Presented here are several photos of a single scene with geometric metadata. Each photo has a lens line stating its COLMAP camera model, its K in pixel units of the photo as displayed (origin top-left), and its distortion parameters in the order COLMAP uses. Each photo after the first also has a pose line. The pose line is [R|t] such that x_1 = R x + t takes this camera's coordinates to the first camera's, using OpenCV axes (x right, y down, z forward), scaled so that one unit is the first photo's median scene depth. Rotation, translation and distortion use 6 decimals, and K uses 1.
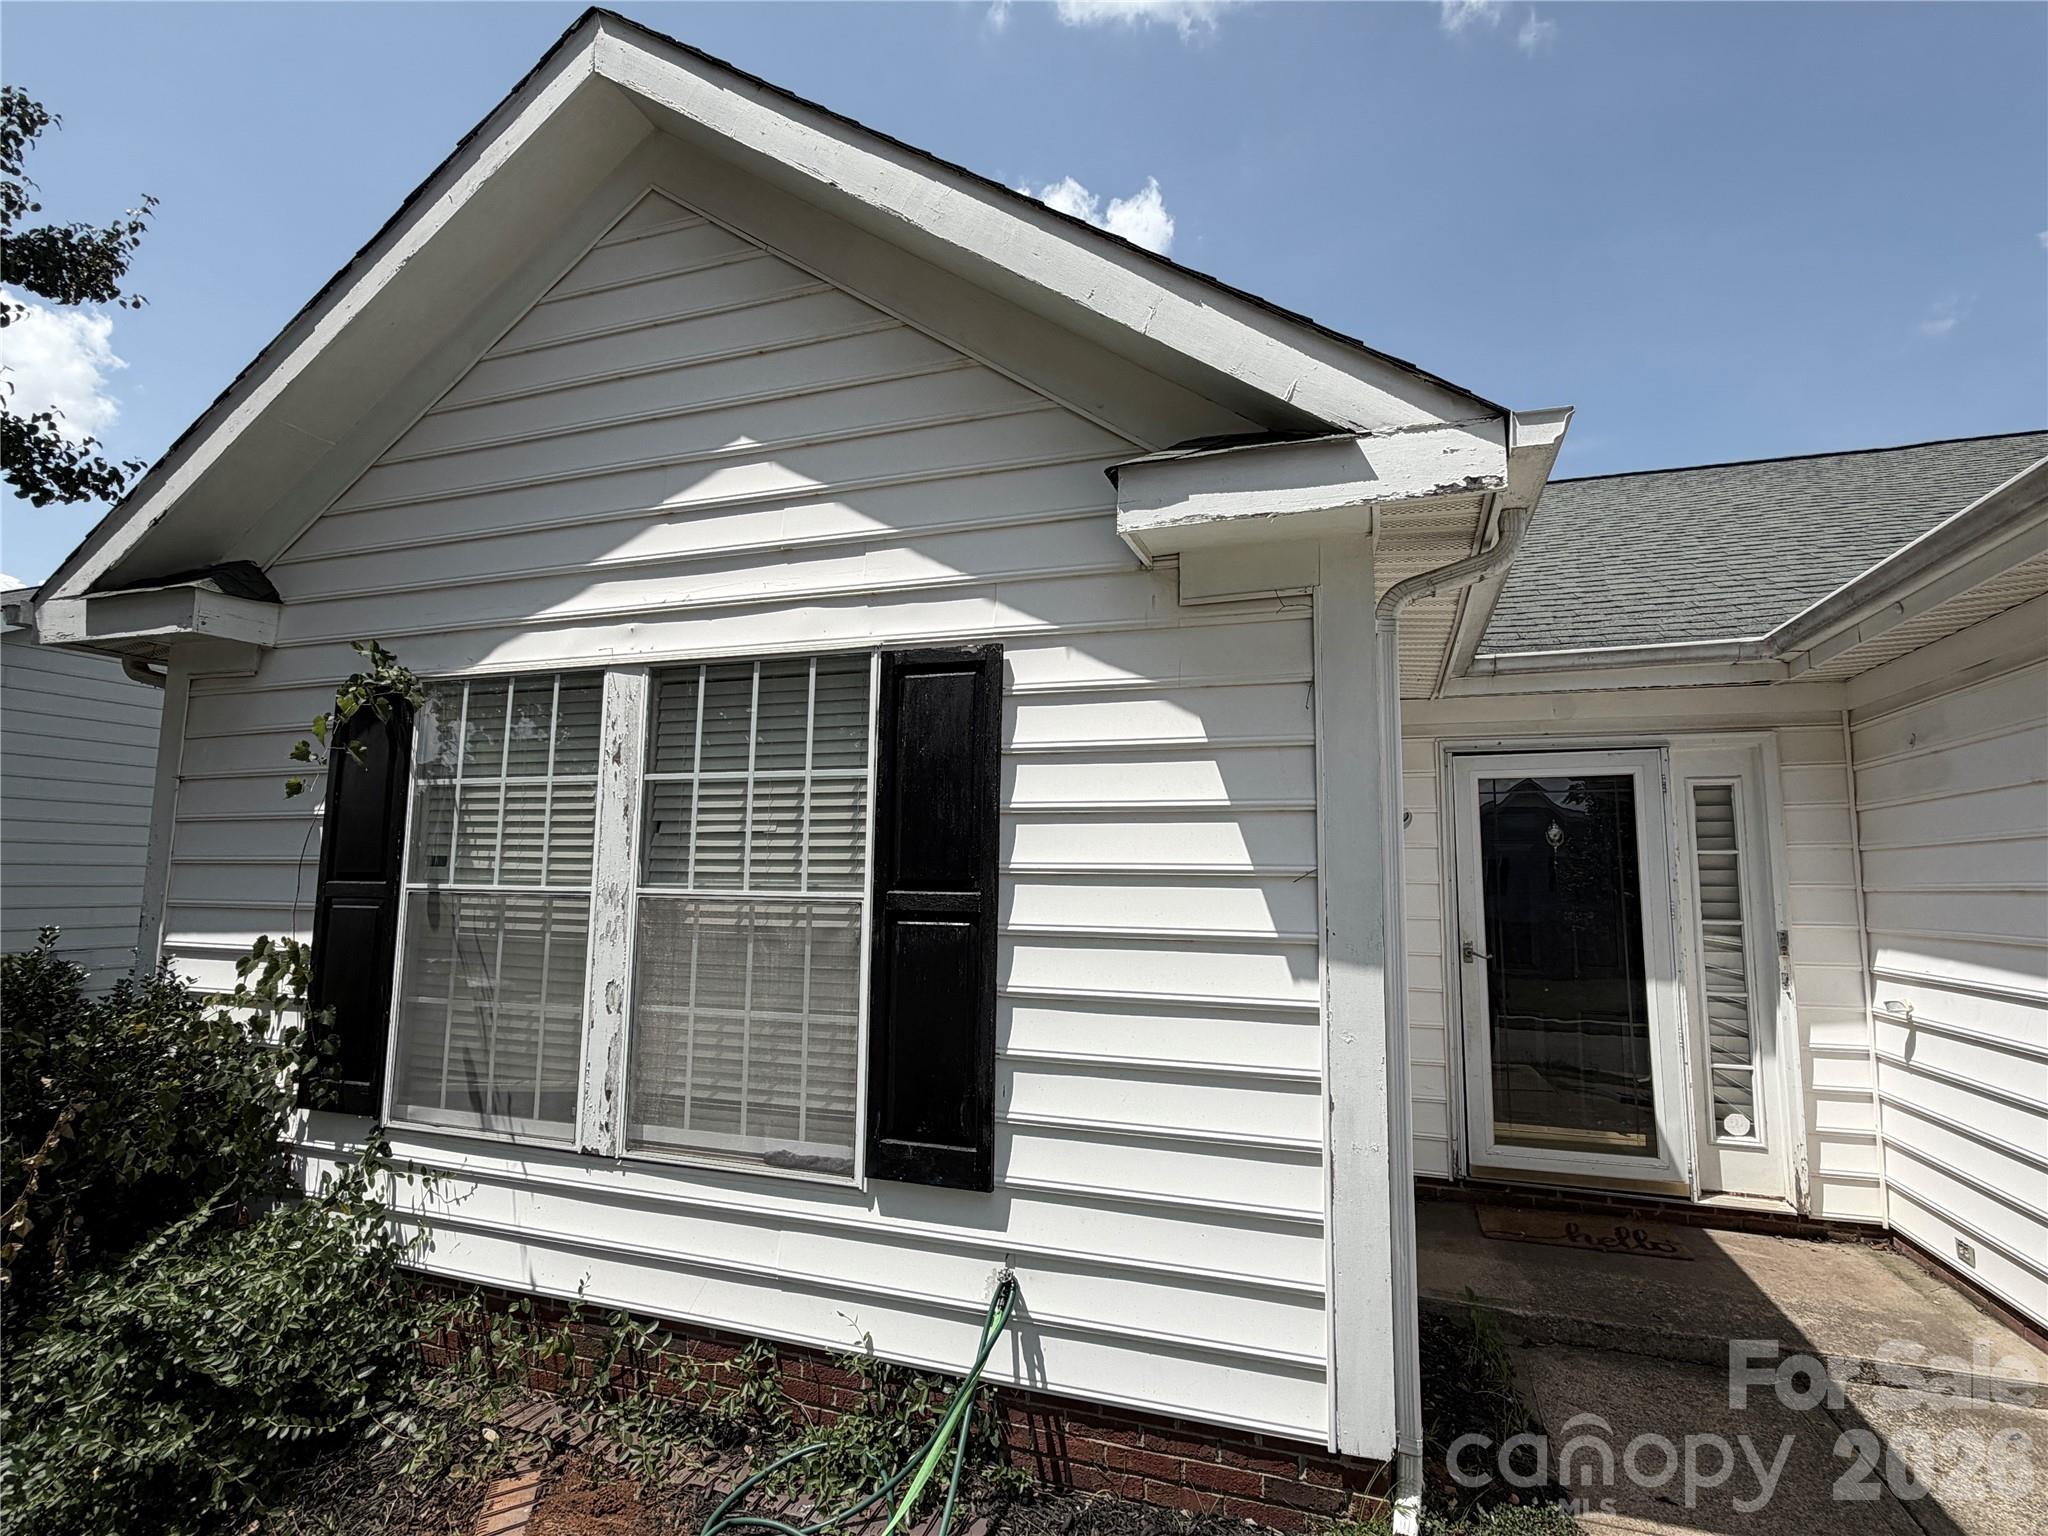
lens RADIAL K [[1015.2, 0, 1024.0], [0, 1015.2, 768.0], [0, 0, 1]] dist [-0.009382, -0.000211]
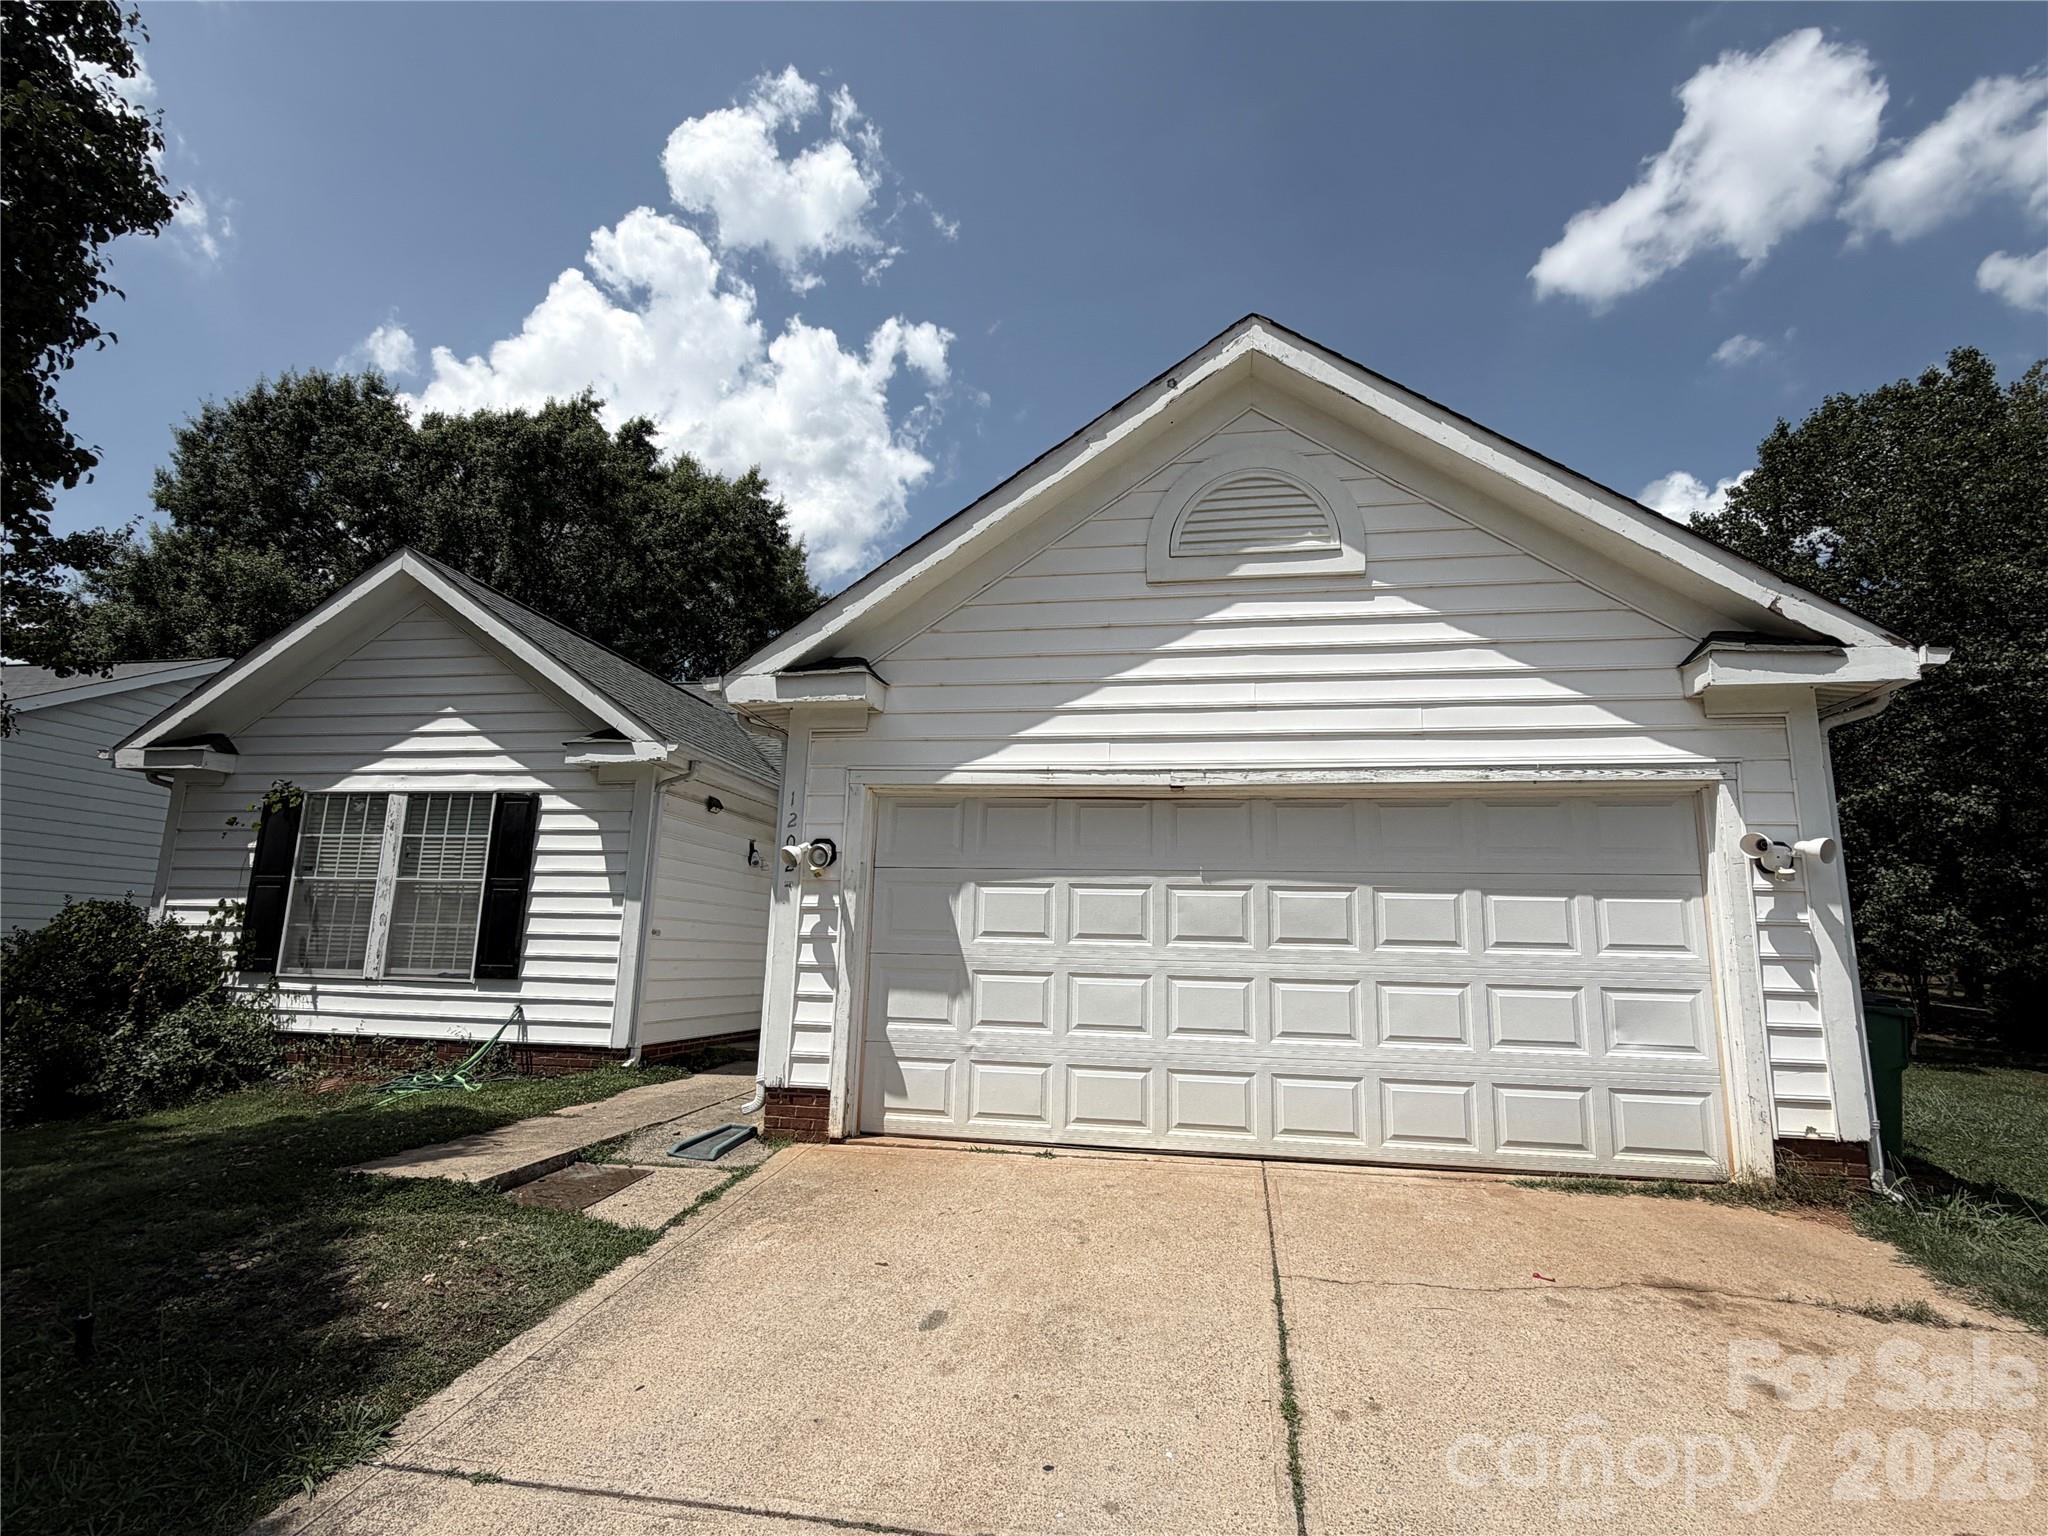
lens RADIAL K [[1017.7, 0, 1024.0], [0, 1017.7, 768.0], [0, 0, 1]] dist [-0.000560, 0.000364]
pose [[0.987643, 0.039783, 0.151587, 0.804713], [-0.028868, 0.996874, -0.073540, -0.018461], [-0.154039, 0.068255, 0.985704, -1.847466]]
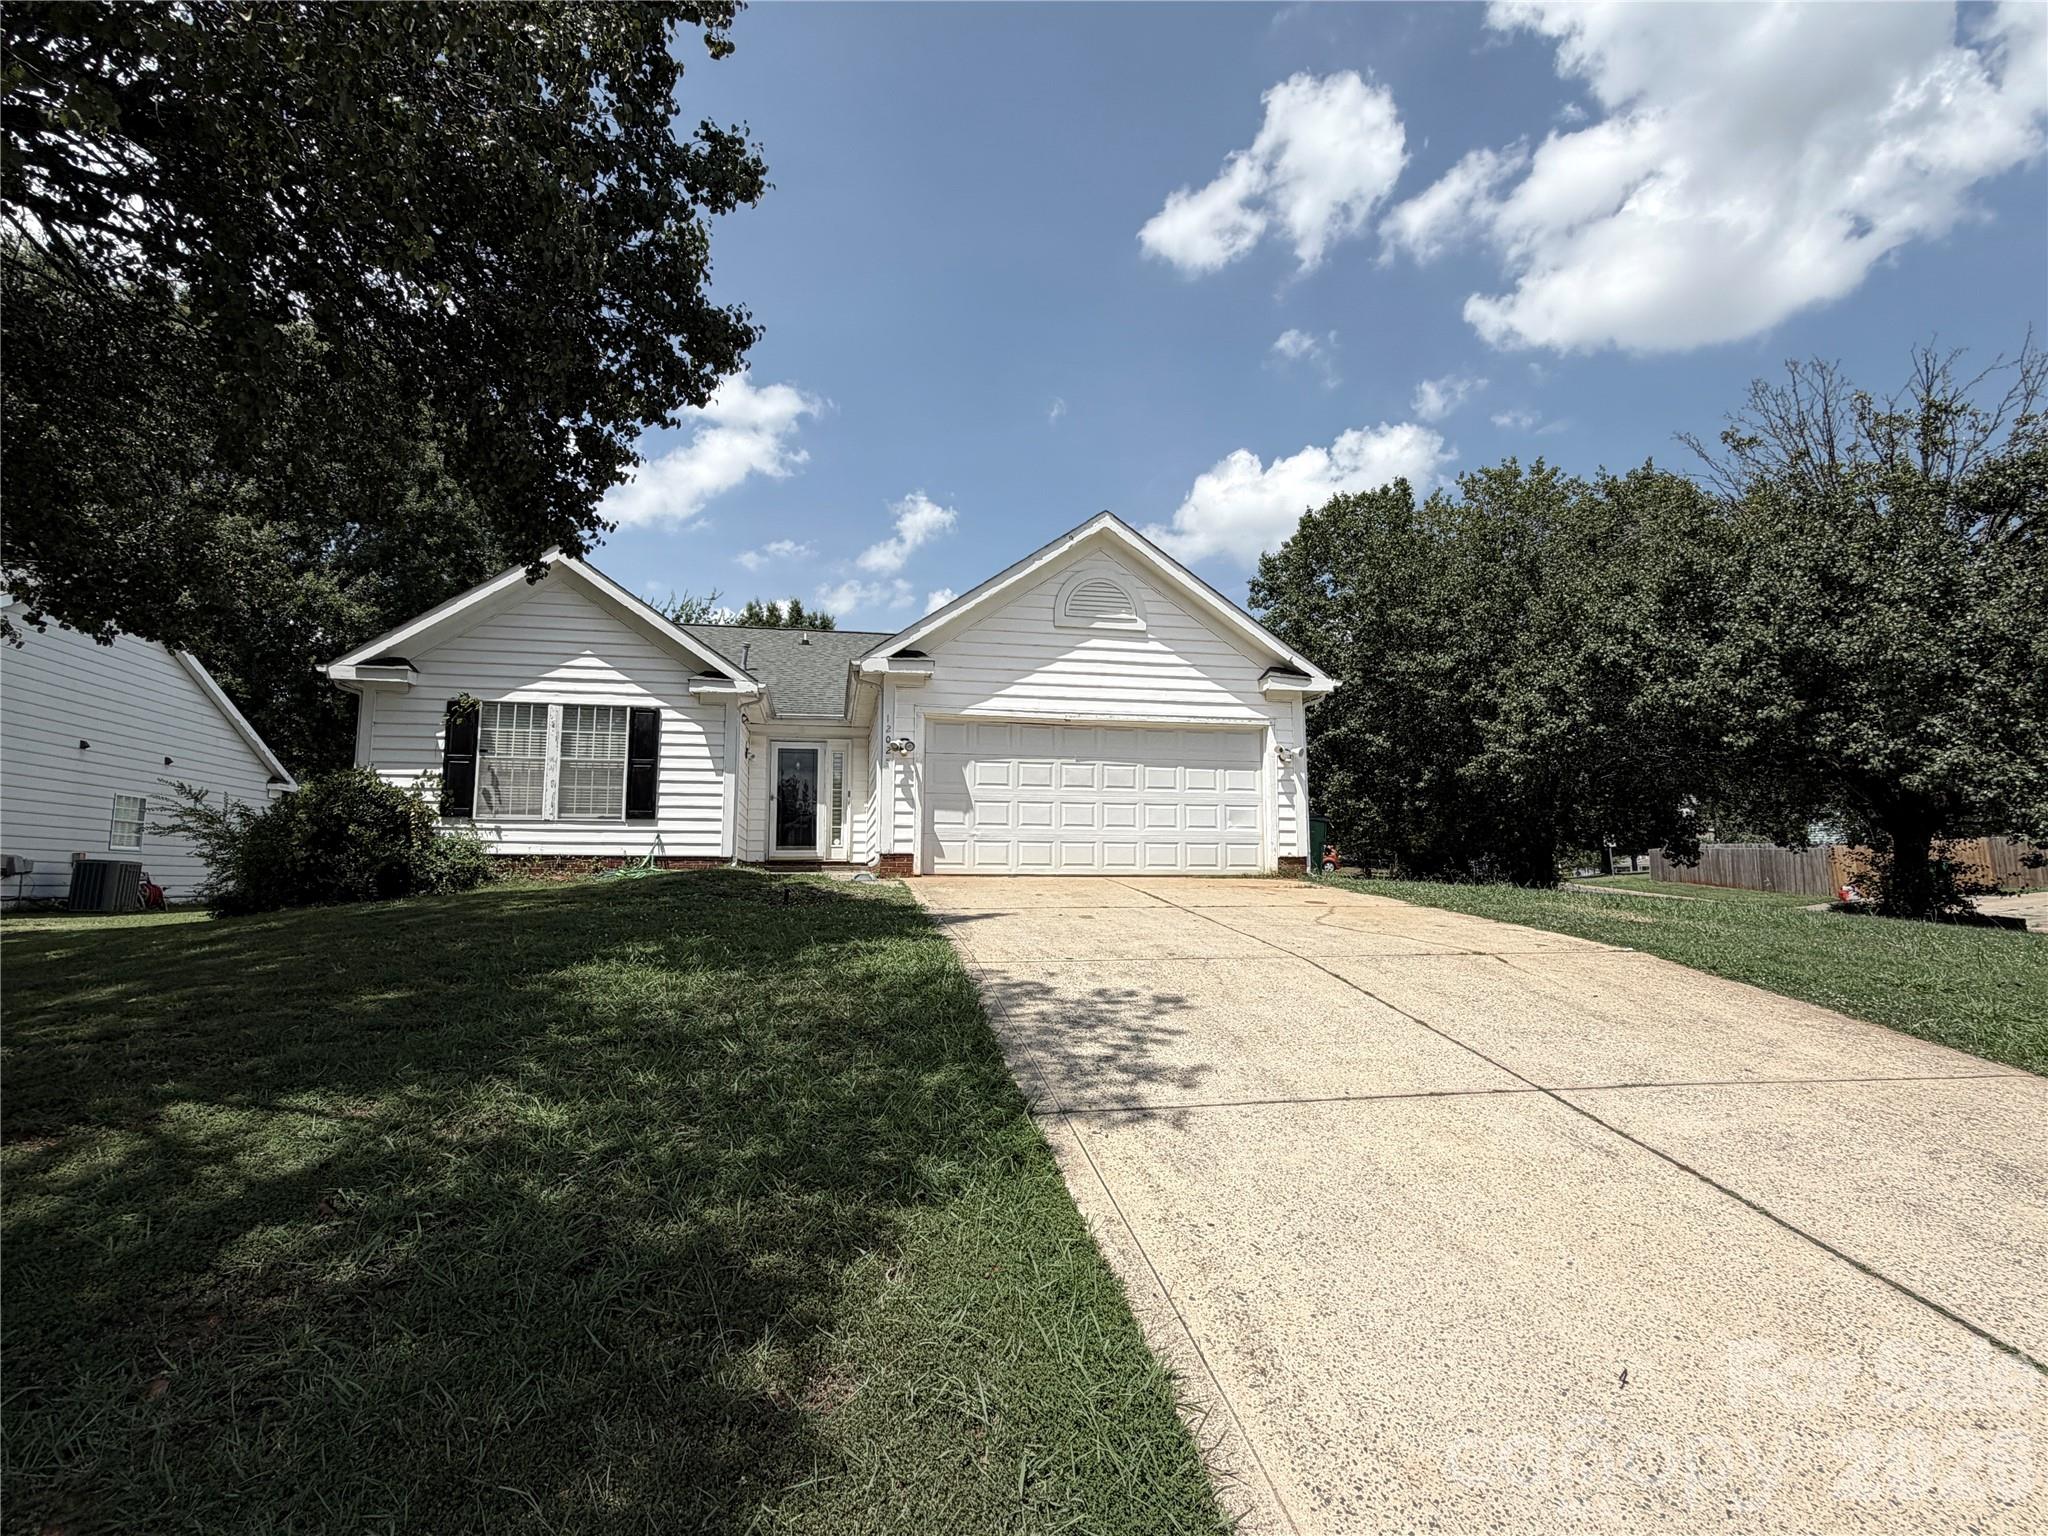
lens RADIAL K [[1019.8, 0, 1024.0], [0, 1019.8, 768.0], [0, 0, 1]] dist [-0.021929, -0.000109]
pose [[0.862956, 0.046630, 0.503123, -0.829699], [-0.045376, 0.998861, -0.014745, 0.133867], [-0.503238, -0.010105, 0.864089, -3.538506]]
